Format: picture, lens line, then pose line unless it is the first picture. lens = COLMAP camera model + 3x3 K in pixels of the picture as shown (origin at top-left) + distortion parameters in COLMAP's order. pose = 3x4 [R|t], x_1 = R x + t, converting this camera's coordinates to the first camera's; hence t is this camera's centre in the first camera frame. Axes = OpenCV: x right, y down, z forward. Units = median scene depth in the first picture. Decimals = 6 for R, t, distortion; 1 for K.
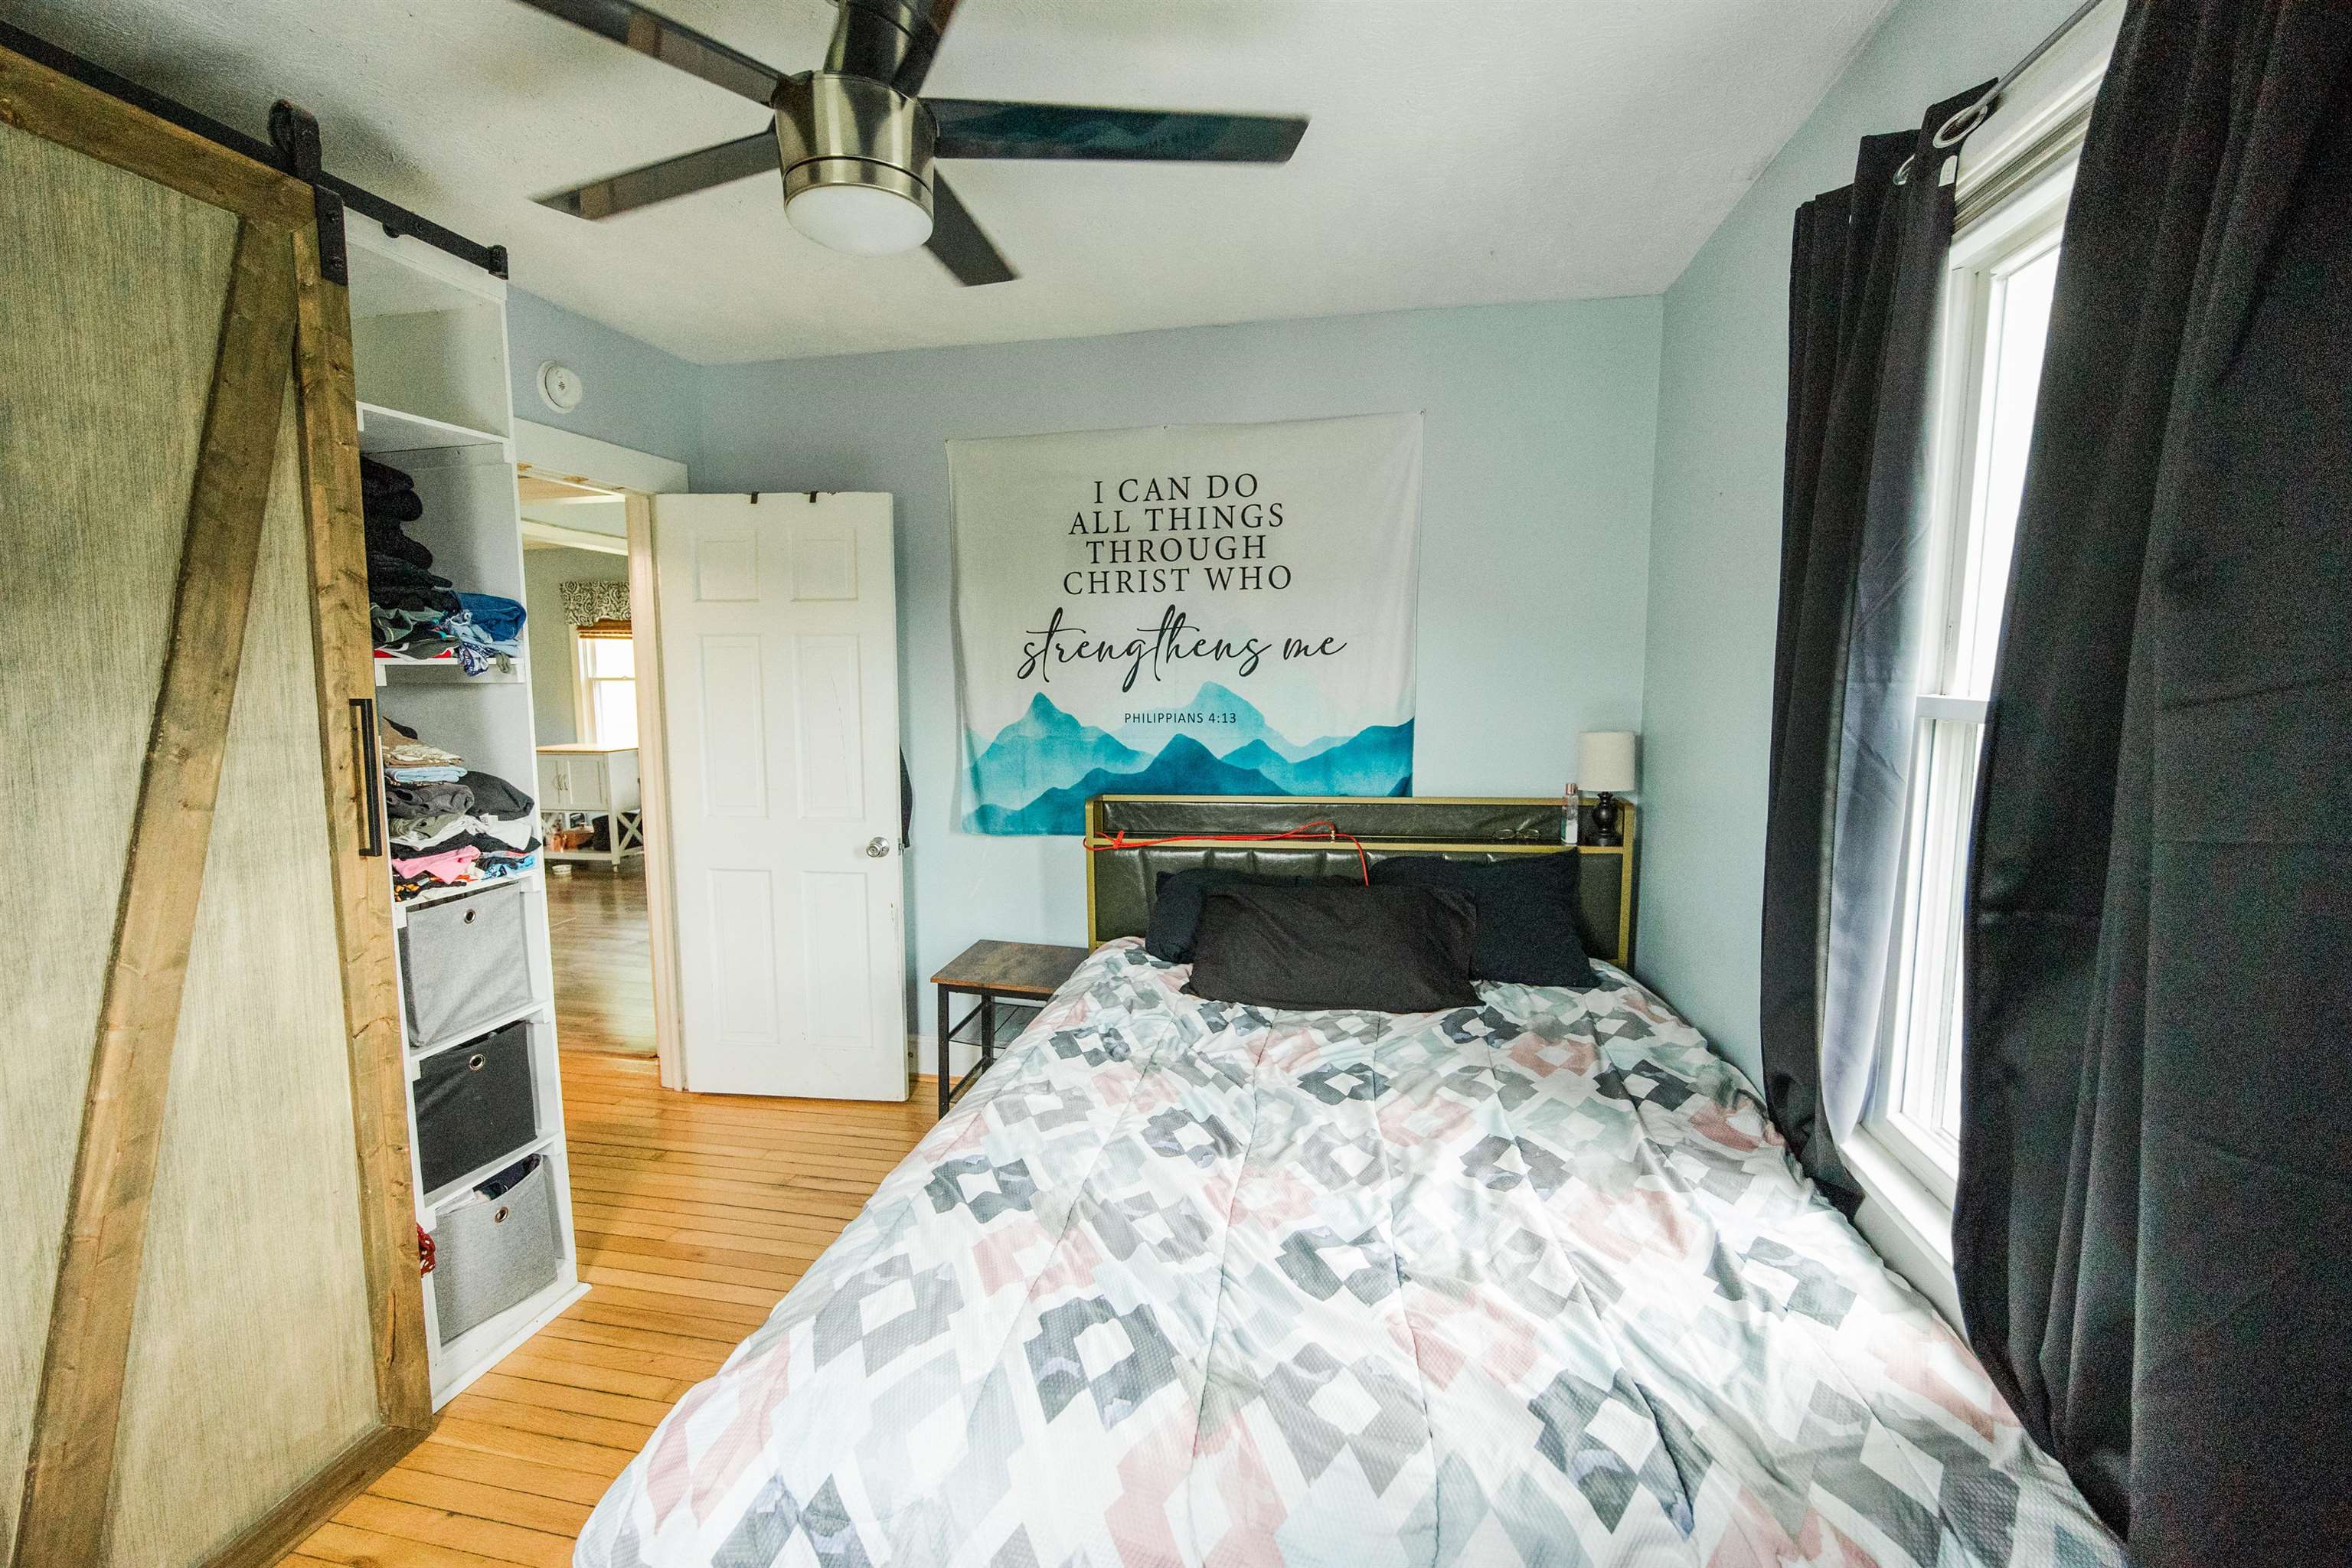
lens RADIAL K [[998.3, 0, 1176.0], [0, 998.3, 784.0], [0, 0, 1]] dist [-0.000790, -0.000333]
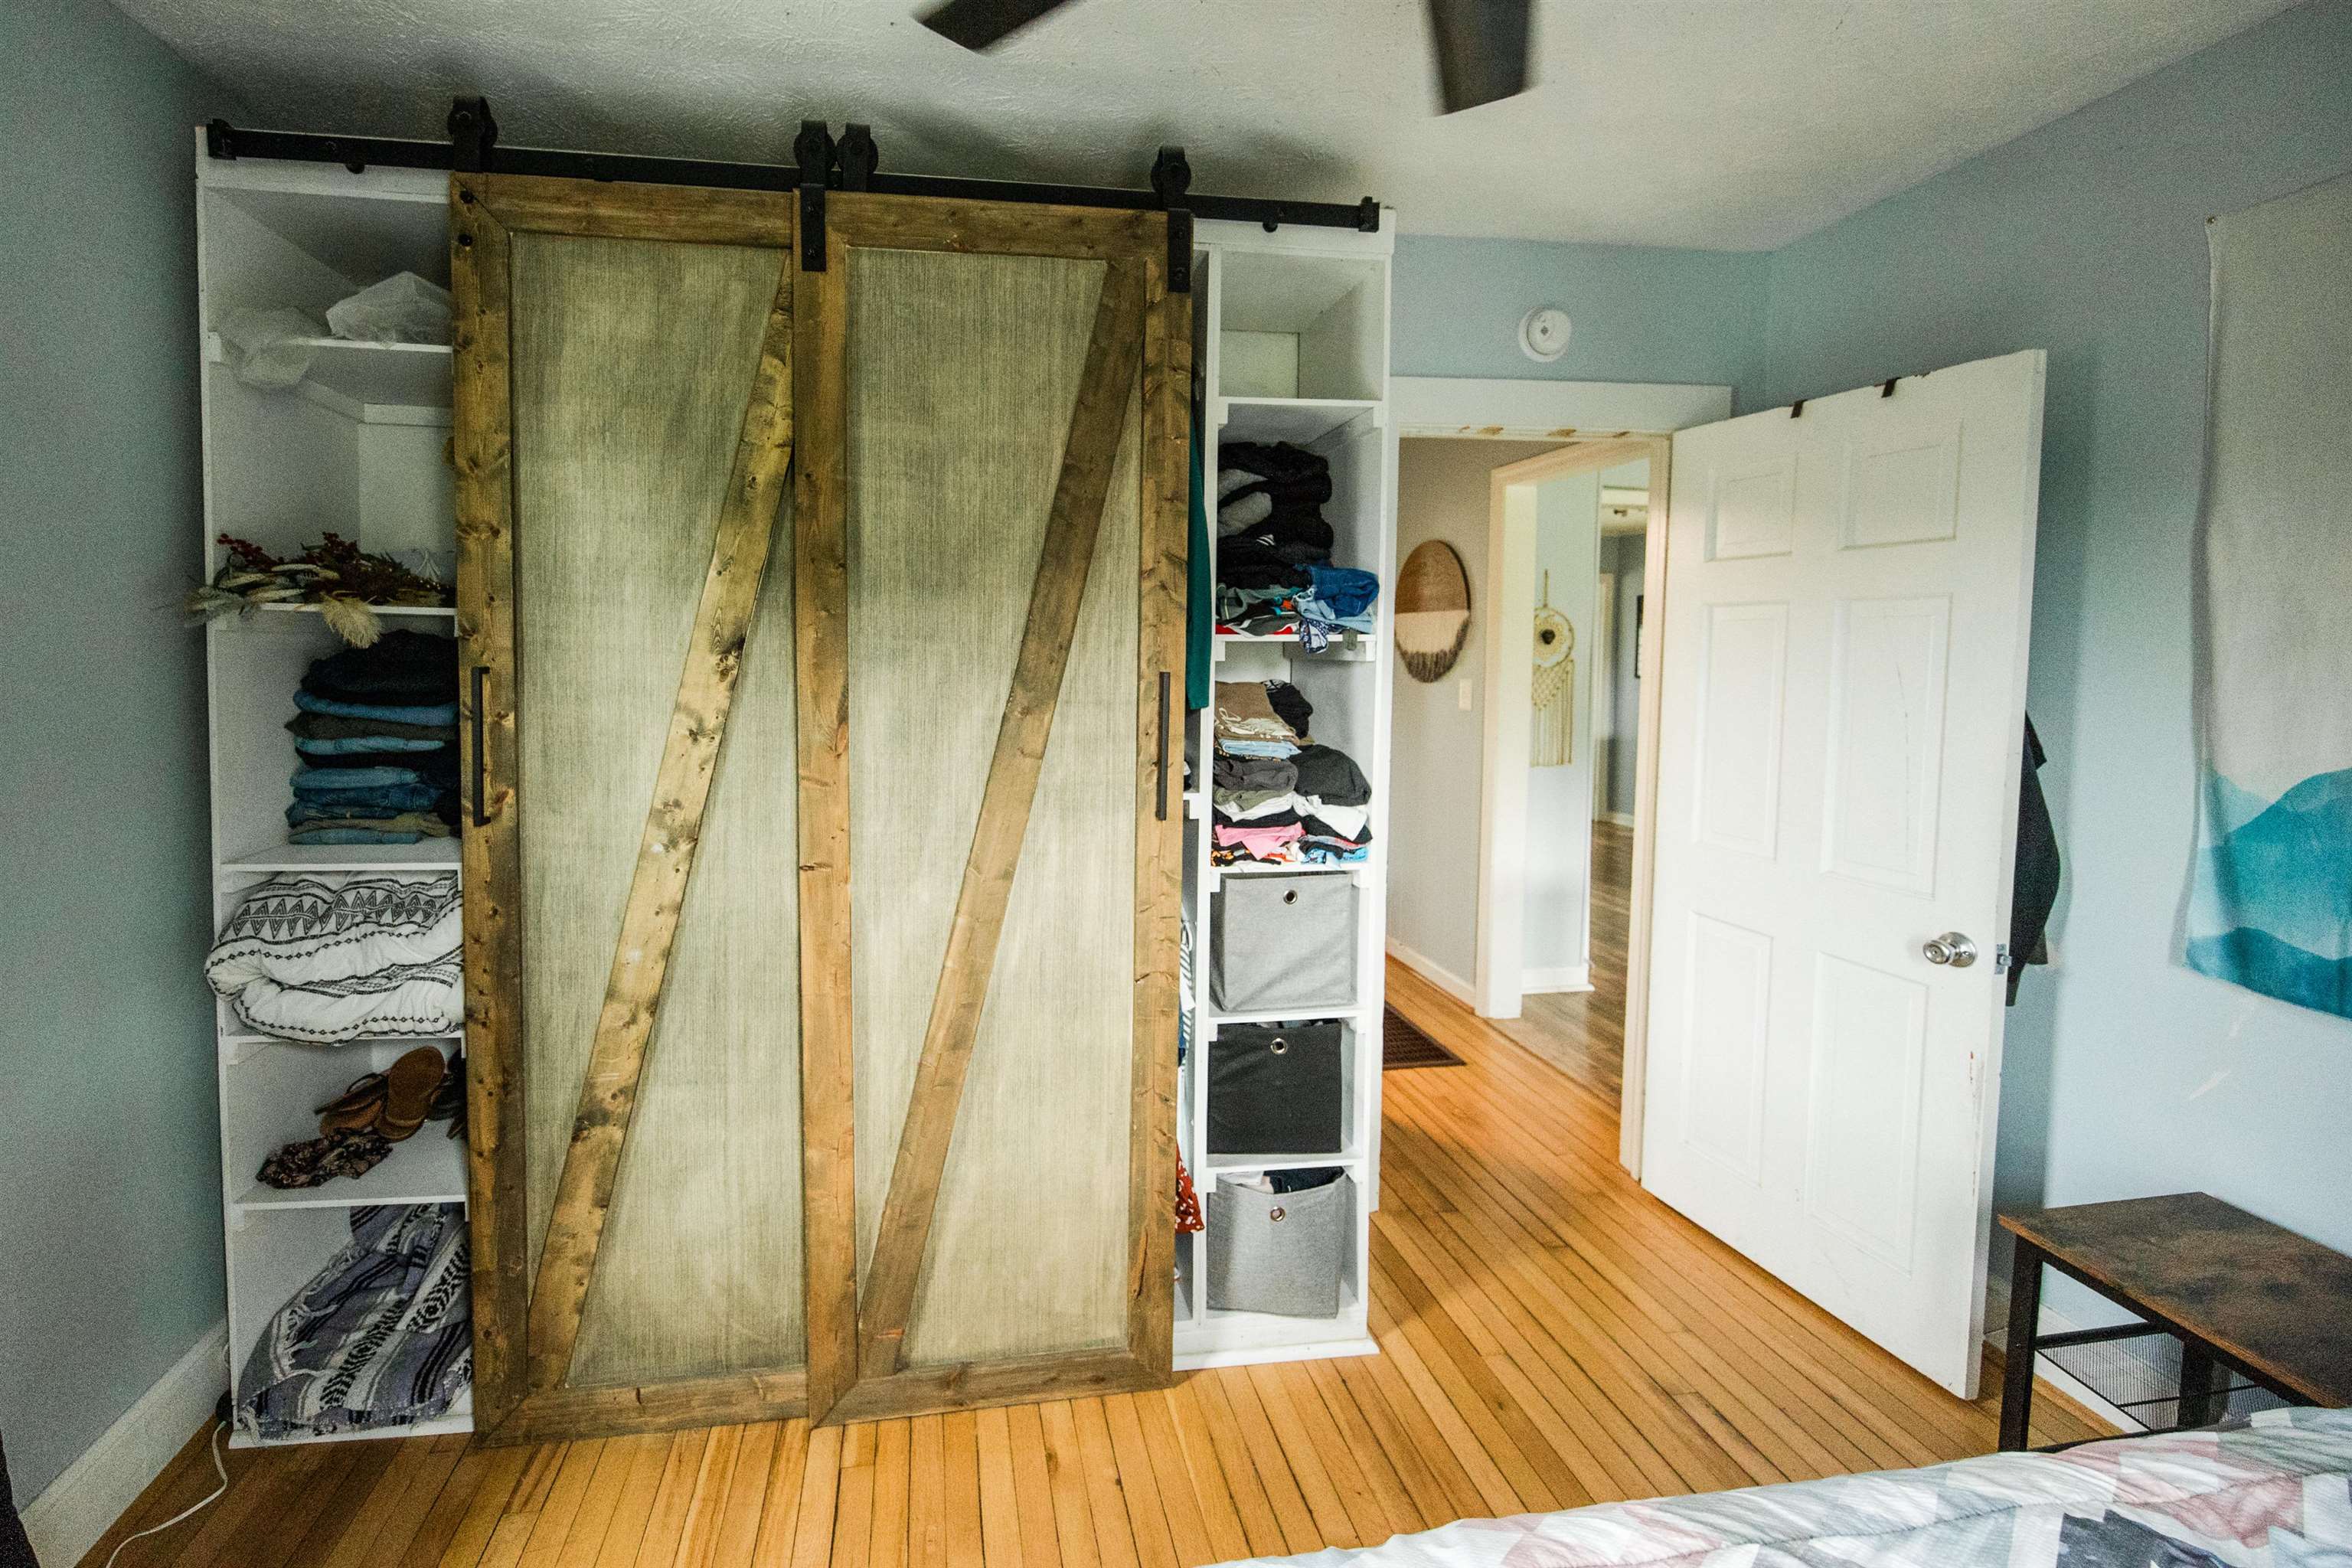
lens RADIAL K [[974.1, 0, 1175.2], [0, 974.1, 697.4], [0, 0, 1]] dist [-0.000580, 0.000017]
pose [[0.314582, 0.053777, -0.947706, 0.163852], [-0.117664, 0.992903, 0.017284, -0.069940], [0.941909, 0.106074, 0.318677, 0.612019]]
